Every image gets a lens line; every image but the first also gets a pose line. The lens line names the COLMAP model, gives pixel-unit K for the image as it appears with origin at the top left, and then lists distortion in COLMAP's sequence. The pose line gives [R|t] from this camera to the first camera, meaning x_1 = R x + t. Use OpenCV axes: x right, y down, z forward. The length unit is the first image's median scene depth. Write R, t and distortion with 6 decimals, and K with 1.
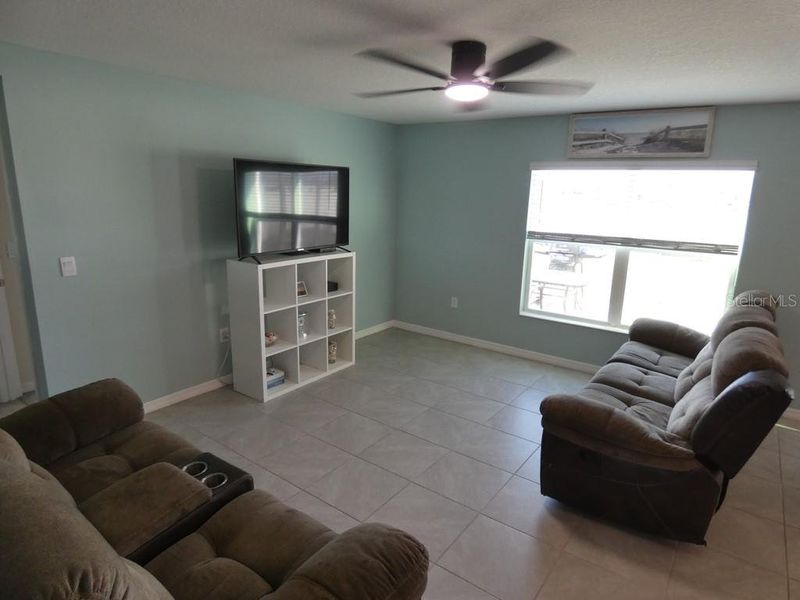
lens RADIAL K [[481.9, 0, 409.6], [0, 481.9, 296.9], [0, 0, 1]] dist [-0.013500, 0.008014]
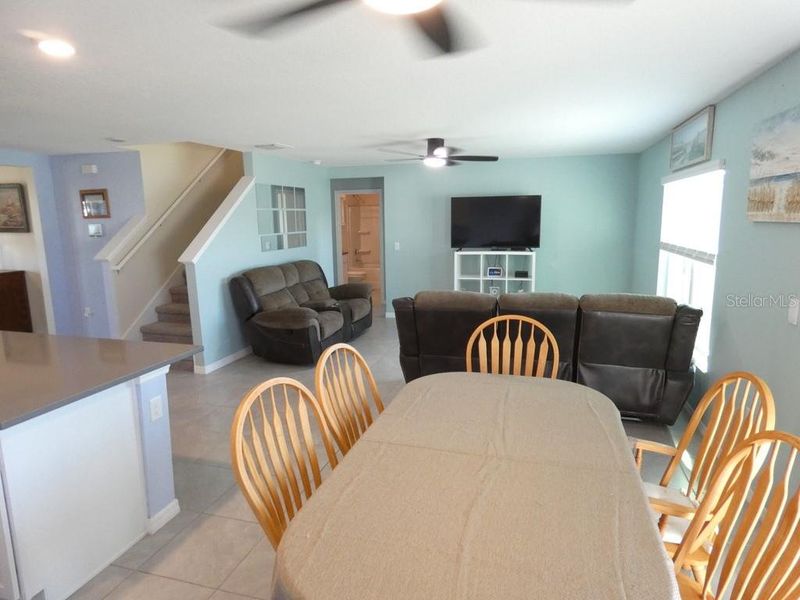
lens RADIAL K [[481.9, 0, 413.0], [0, 481.9, 298.2], [0, 0, 1]] dist [-0.013500, 0.008014]
pose [[0.334874, 0.128668, -0.933437, 1.325661], [-0.187597, 0.979905, 0.067772, 0.014562], [0.923400, 0.152415, 0.352282, 0.189219]]
